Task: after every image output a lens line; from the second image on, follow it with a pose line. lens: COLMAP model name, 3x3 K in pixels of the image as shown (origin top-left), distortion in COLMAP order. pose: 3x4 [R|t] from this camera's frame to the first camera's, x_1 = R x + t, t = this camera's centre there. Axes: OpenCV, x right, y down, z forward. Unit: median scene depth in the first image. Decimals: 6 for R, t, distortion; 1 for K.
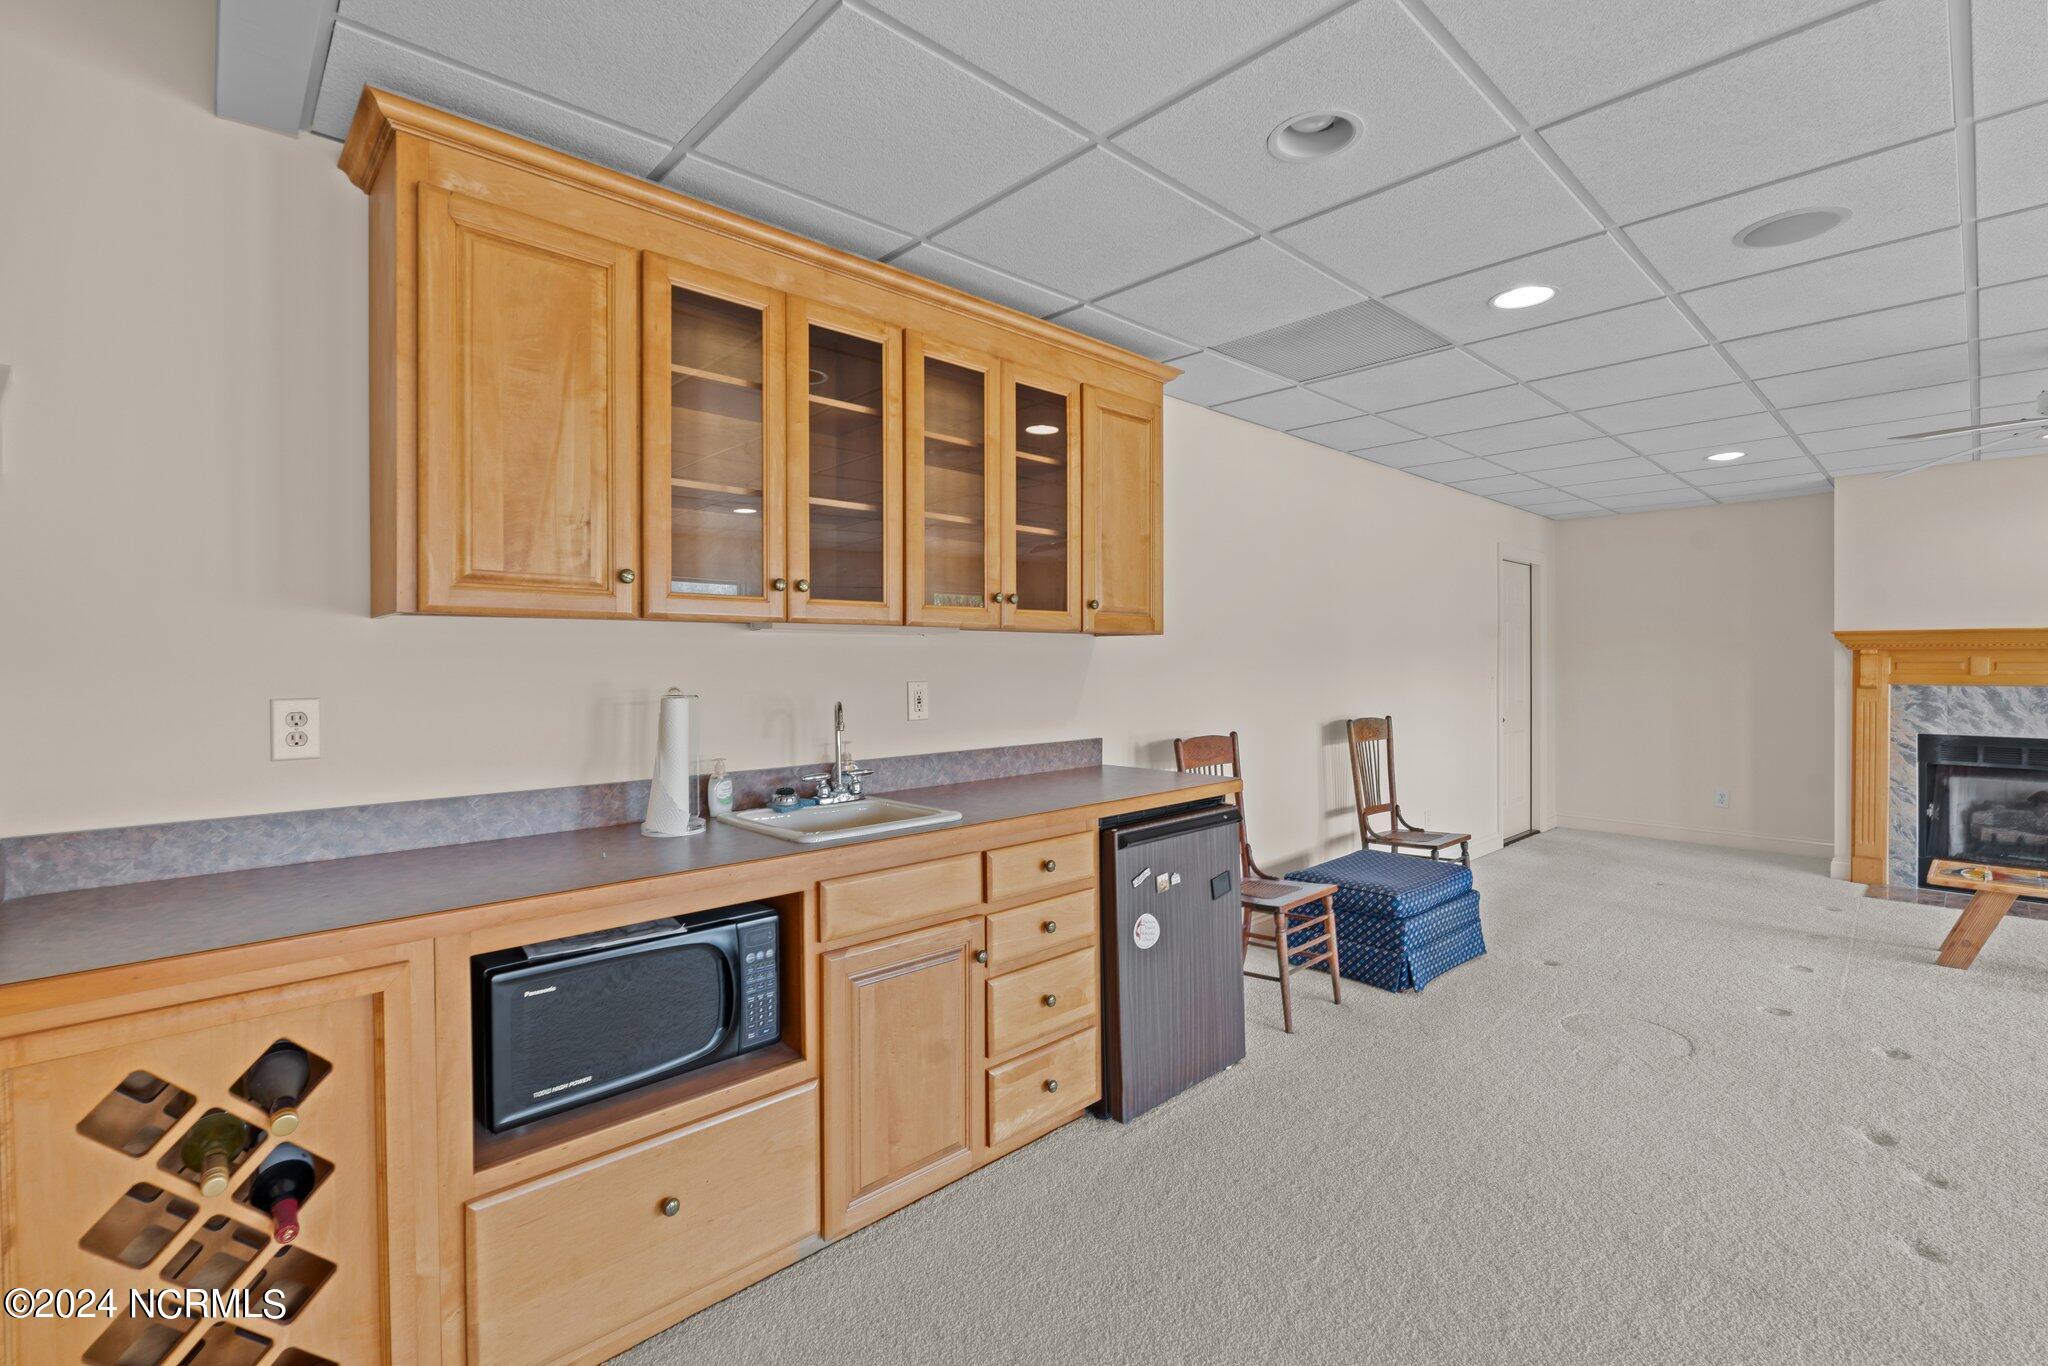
lens RADIAL K [[909.3, 0, 1026.3], [0, 909.3, 665.3], [0, 0, 1]] dist [-0.000448, 0.000012]
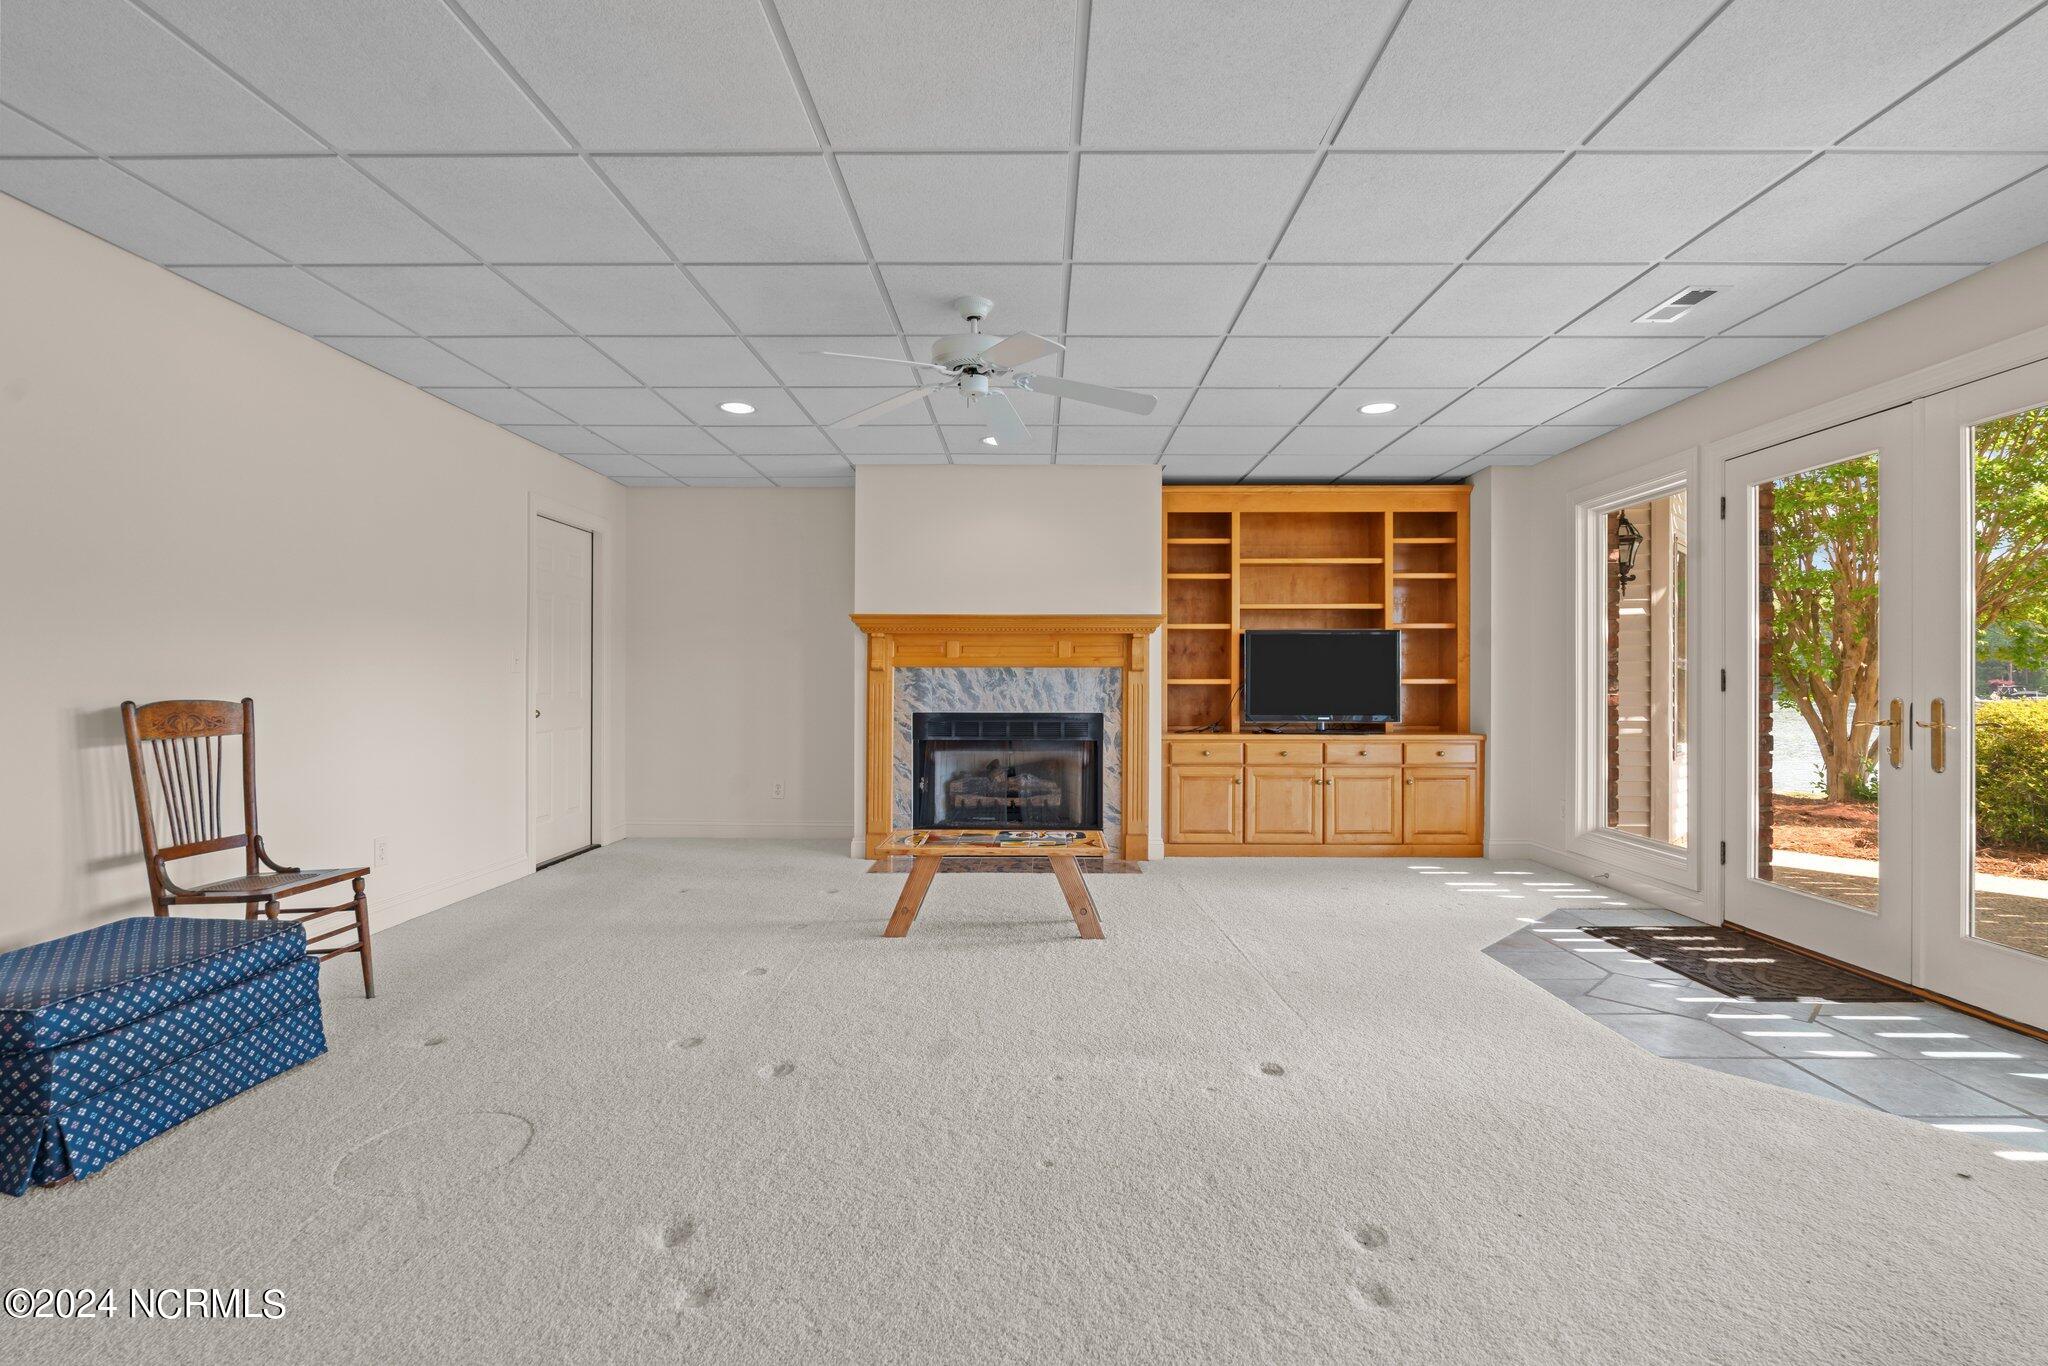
lens RADIAL K [[909.3, 0, 1028.8], [0, 909.3, 688.4], [0, 0, 1]] dist [-0.000448, 0.000012]
pose [[0.702300, 0.000066, 0.711881, 0.329476], [0.000347, 1.000000, -0.000434, 0.049172], [-0.711881, 0.000552, 0.702300, 0.158980]]
